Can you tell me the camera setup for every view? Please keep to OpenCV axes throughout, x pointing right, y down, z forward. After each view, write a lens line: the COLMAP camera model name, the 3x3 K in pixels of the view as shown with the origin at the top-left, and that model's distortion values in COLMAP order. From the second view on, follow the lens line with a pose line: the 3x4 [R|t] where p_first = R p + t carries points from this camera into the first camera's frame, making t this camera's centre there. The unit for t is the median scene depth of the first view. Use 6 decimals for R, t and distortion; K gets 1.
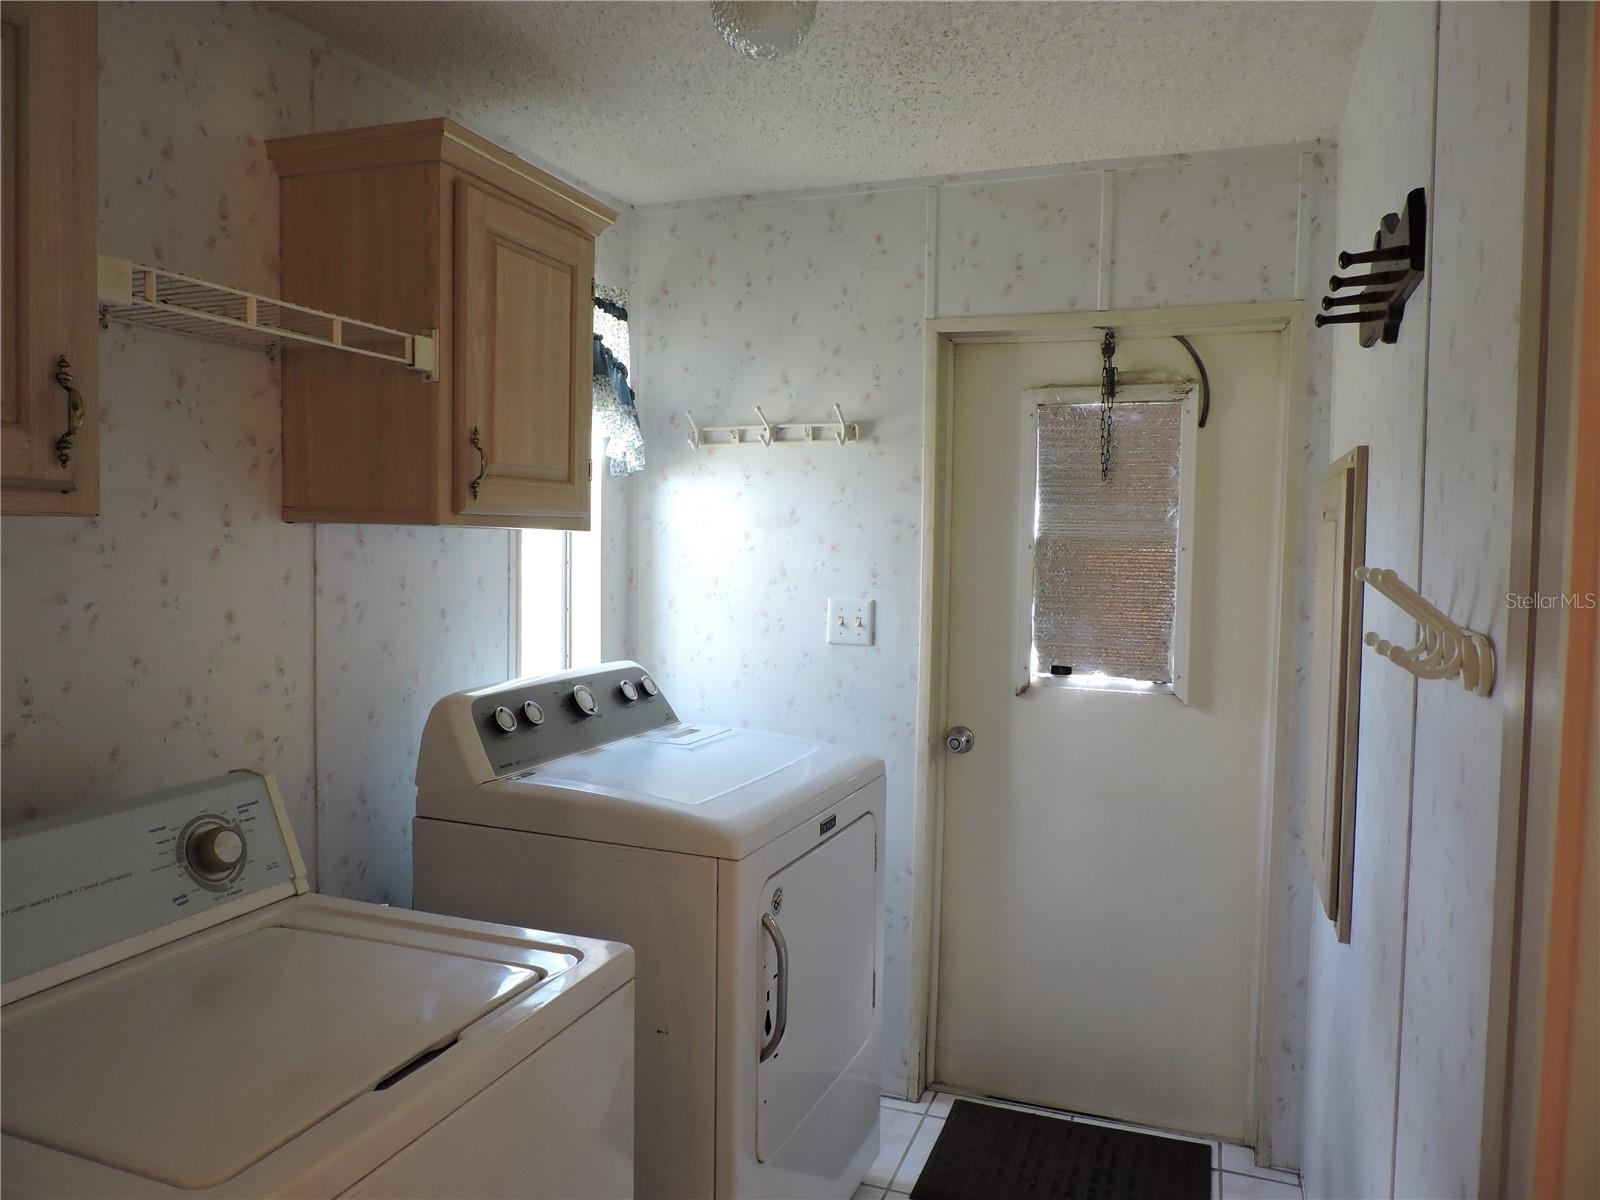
lens RADIAL K [[1127.9, 0, 795.4], [0, 1127.9, 600.1], [0, 0, 1]] dist [-0.026610, 0.003623]
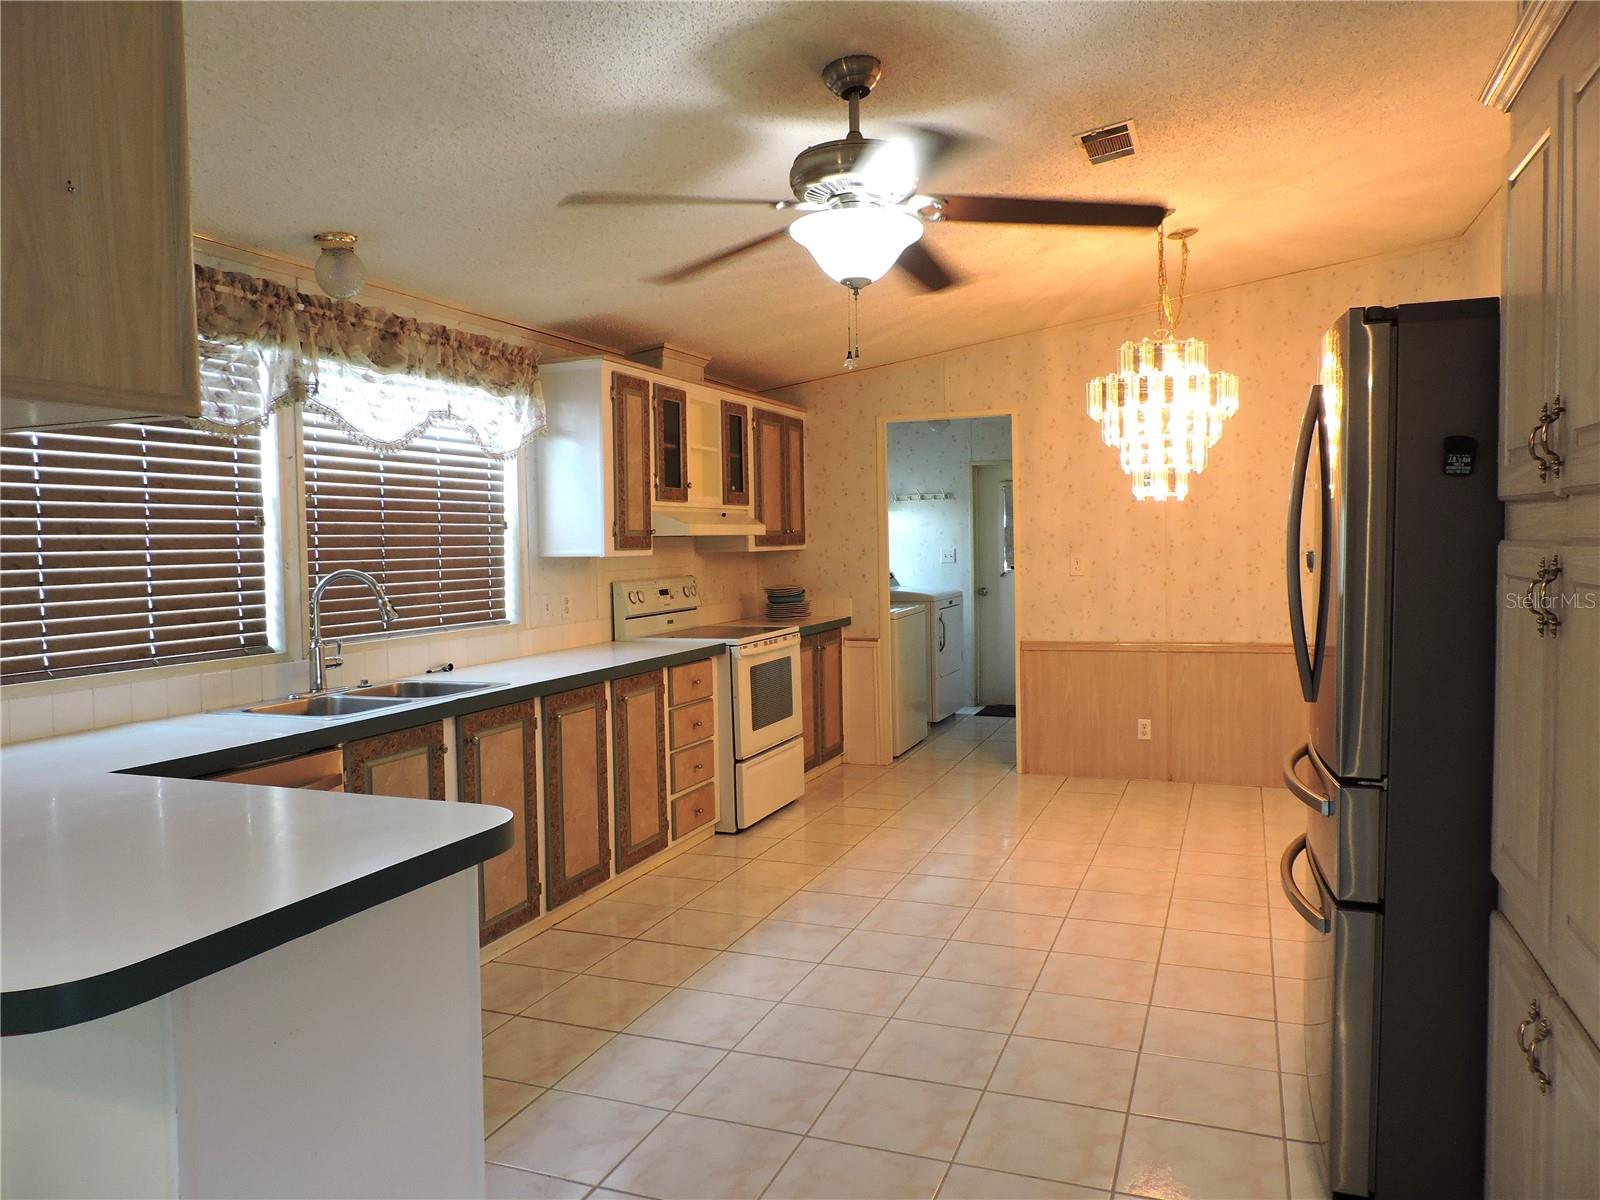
lens RADIAL K [[1127.9, 0, 795.4], [0, 1127.9, 600.1], [0, 0, 1]] dist [-0.026610, 0.003623]
pose [[0.999166, -0.038510, -0.013569, -0.348401], [0.038566, 0.999249, 0.003879, 0.118062], [0.013410, -0.004399, 0.999900, -2.226638]]
